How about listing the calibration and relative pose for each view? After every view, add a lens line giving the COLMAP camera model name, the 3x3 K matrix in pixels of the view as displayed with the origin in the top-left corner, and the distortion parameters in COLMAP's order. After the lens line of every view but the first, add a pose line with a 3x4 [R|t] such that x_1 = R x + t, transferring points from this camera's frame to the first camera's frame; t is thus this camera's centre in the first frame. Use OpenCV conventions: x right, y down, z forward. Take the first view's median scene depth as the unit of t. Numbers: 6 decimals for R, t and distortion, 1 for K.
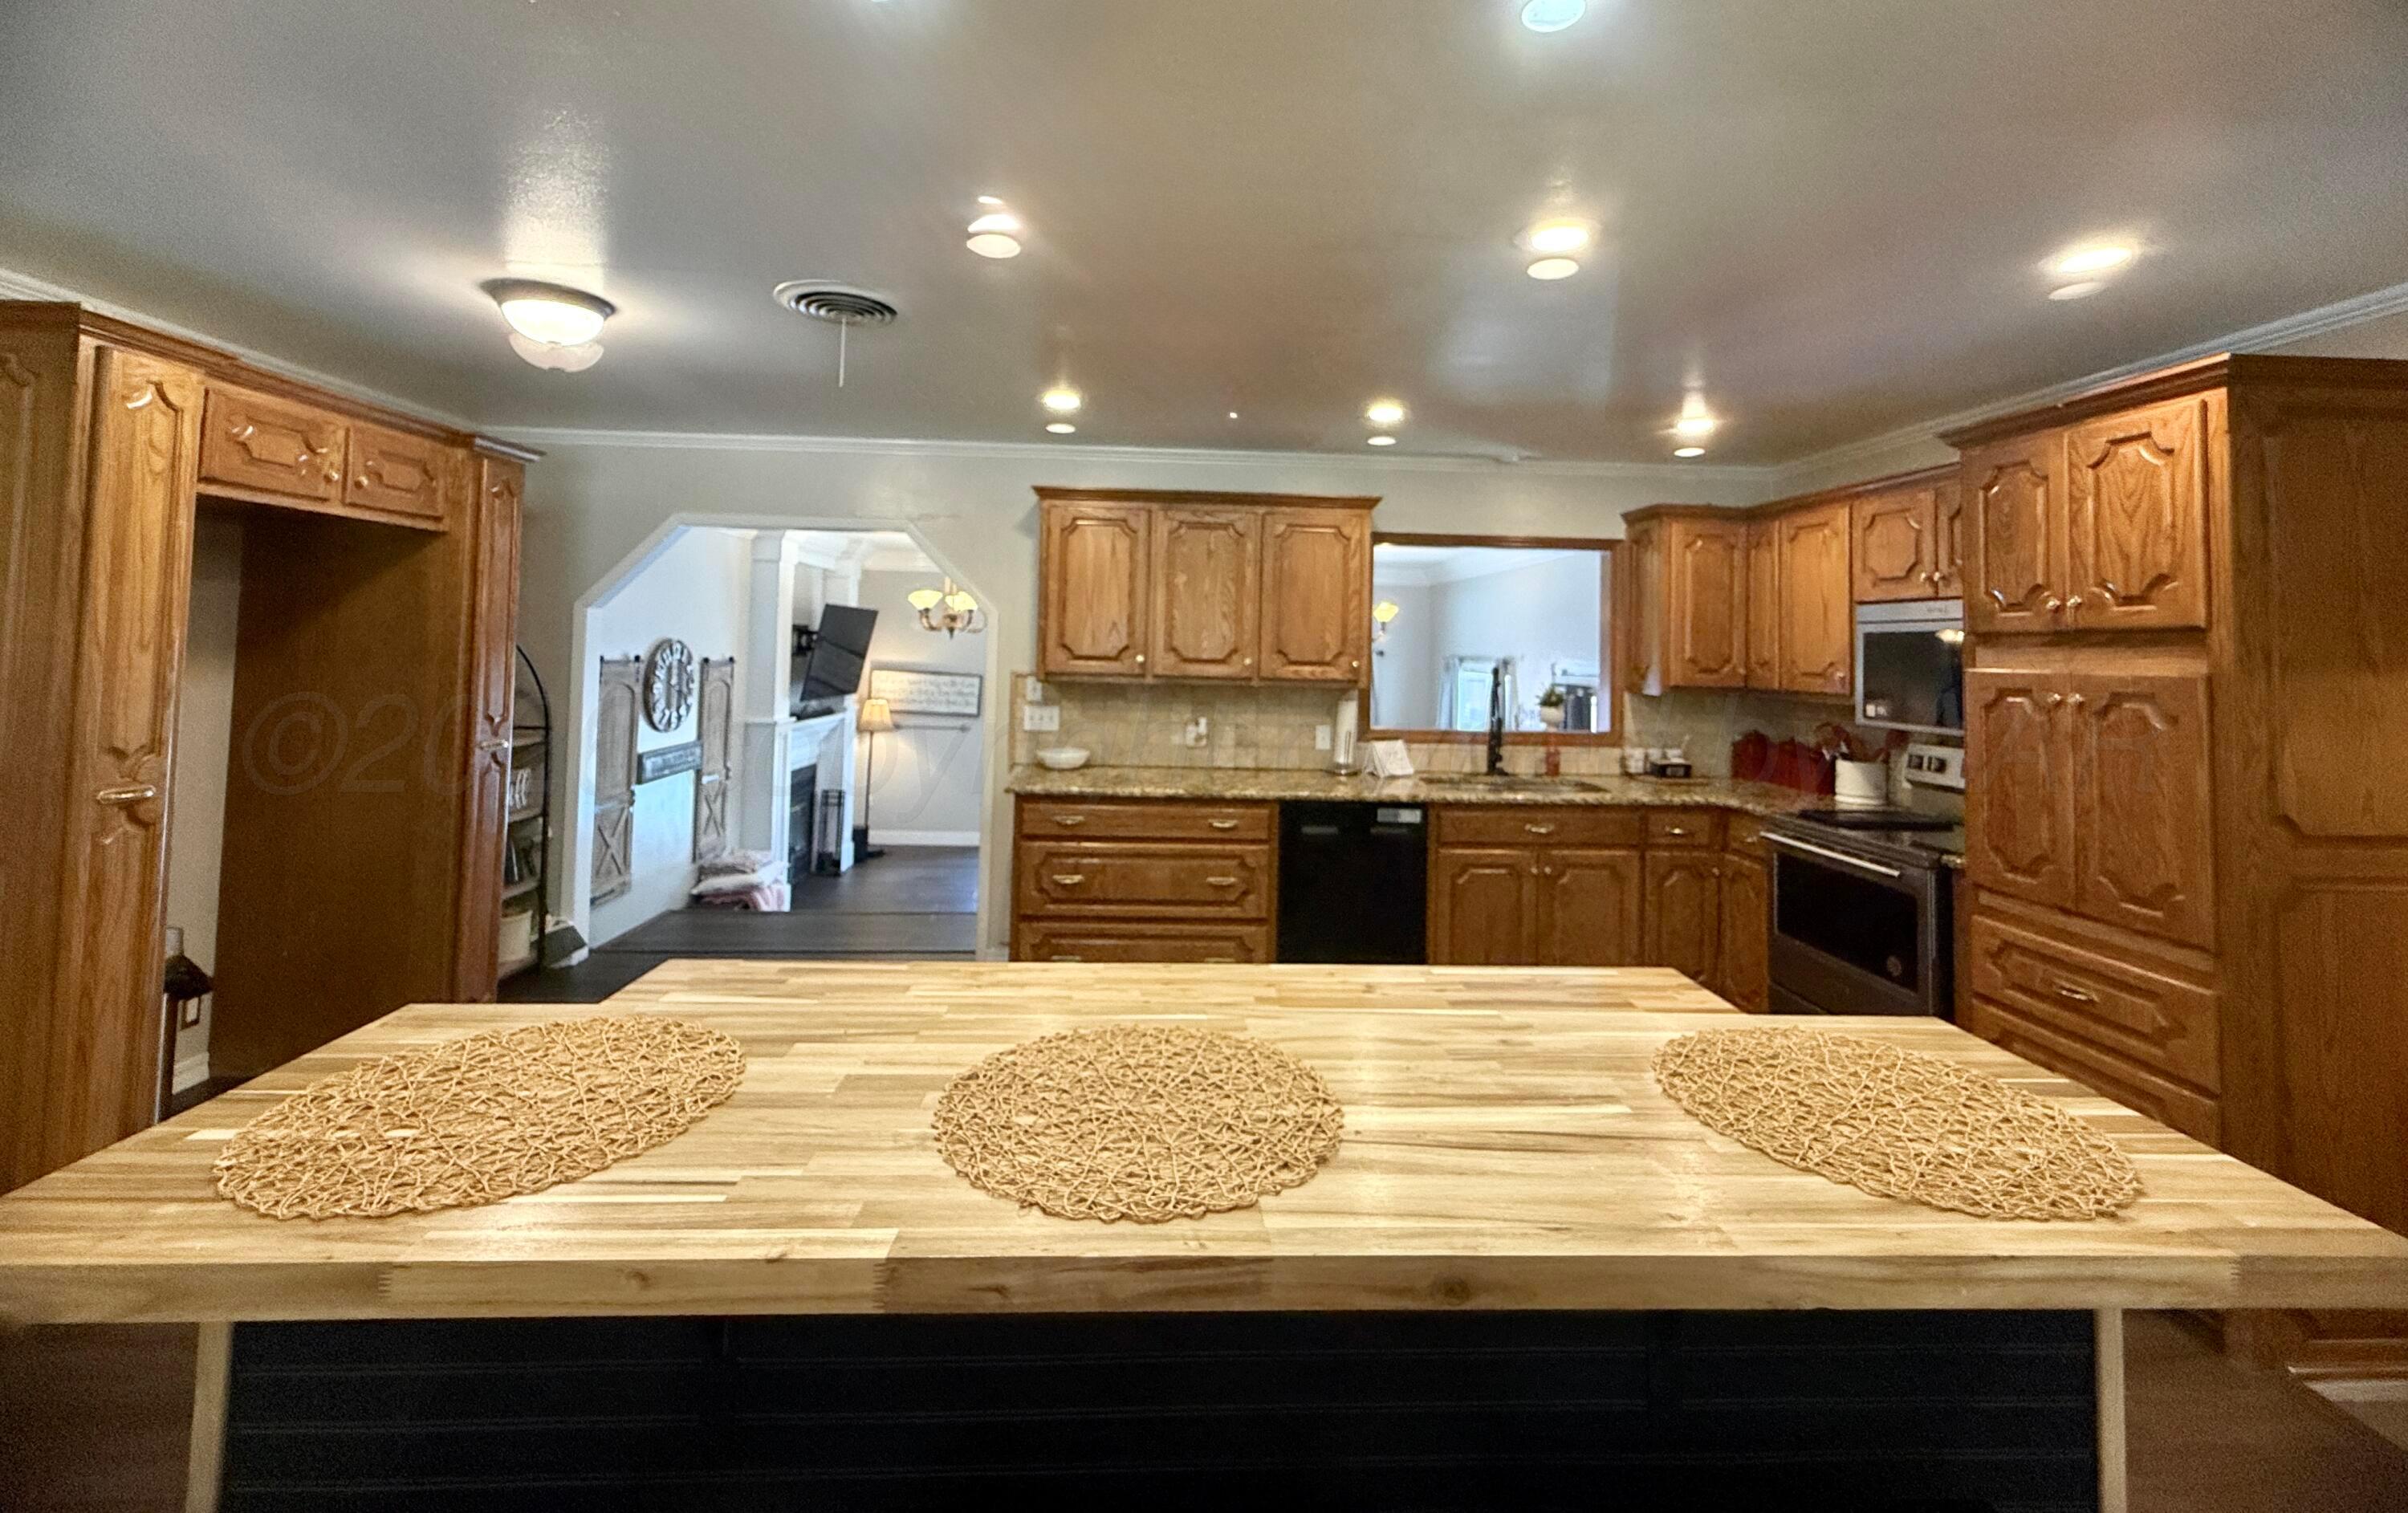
lens RADIAL K [[967.3, 0, 1200.2], [0, 967.3, 607.4], [0, 0, 1]] dist [-0.000874, 0.000581]
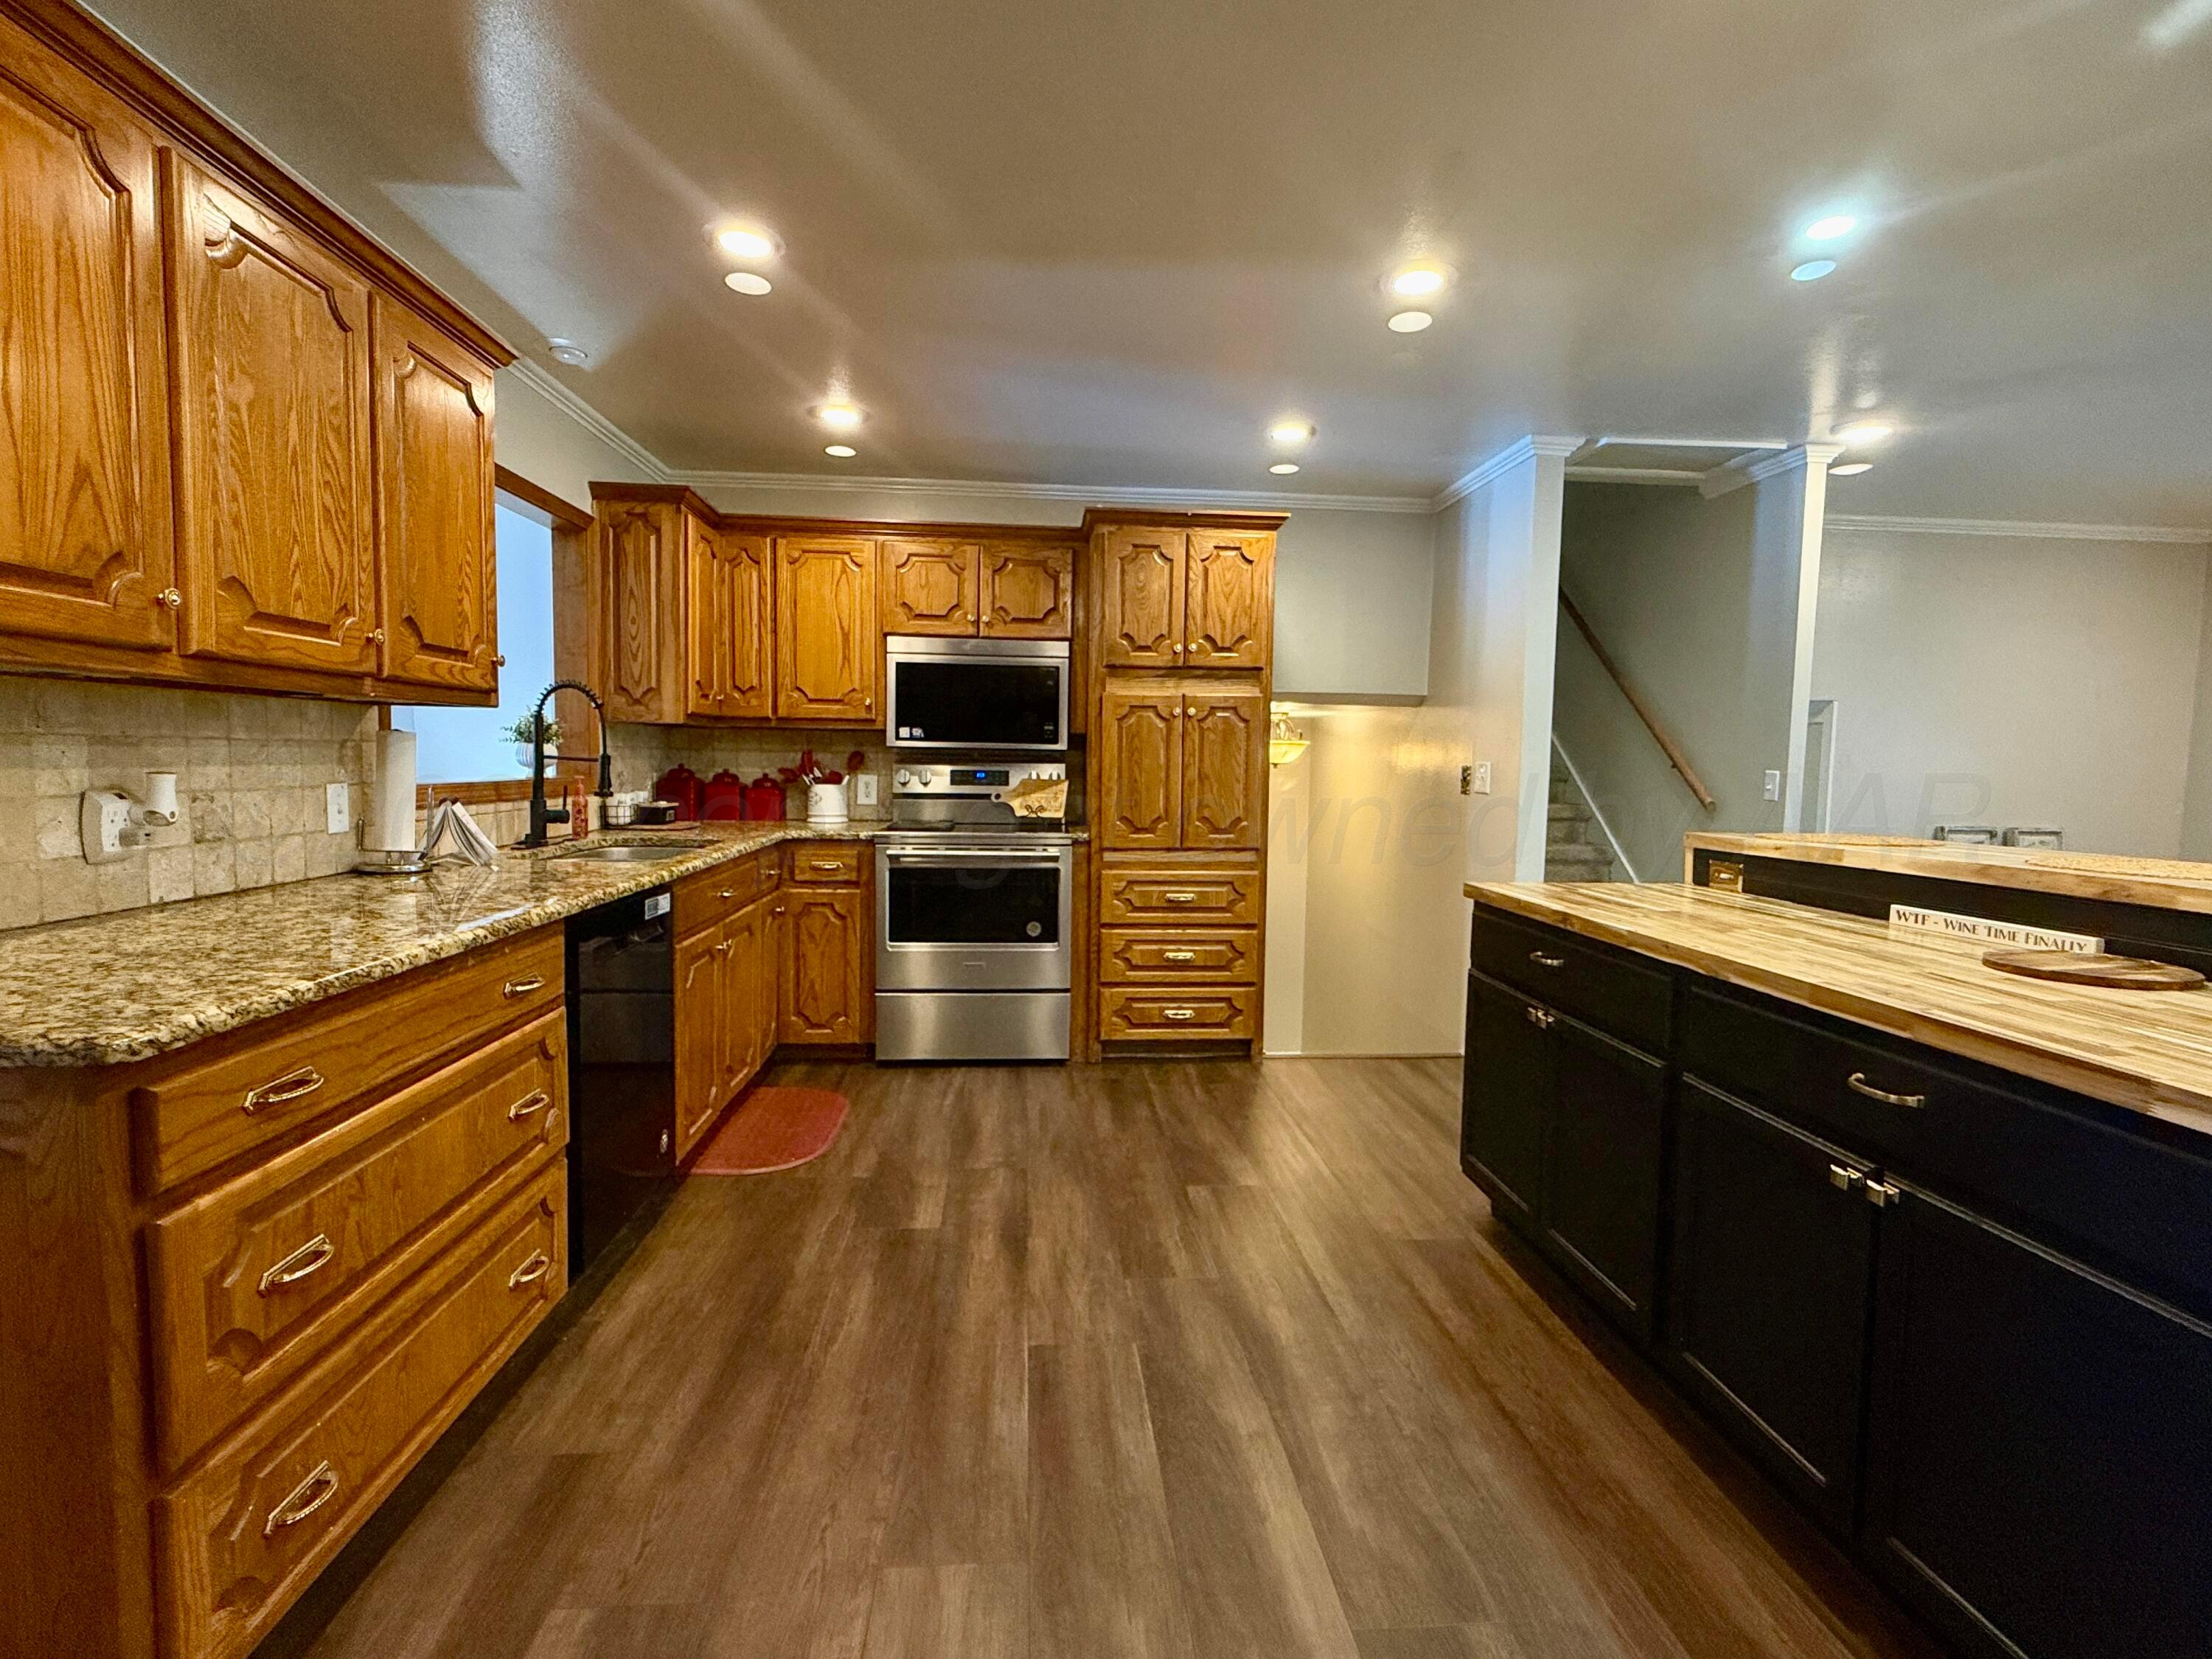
lens RADIAL K [[1026.6, 0, 1102.9], [0, 1026.6, 832.7], [0, 0, 1]] dist [0.000134, -0.000060]
pose [[-0.022638, -0.097089, 0.995018, -0.457141], [-0.059280, 0.993652, 0.095607, 0.085385], [-0.997985, -0.056820, -0.028250, 0.722714]]
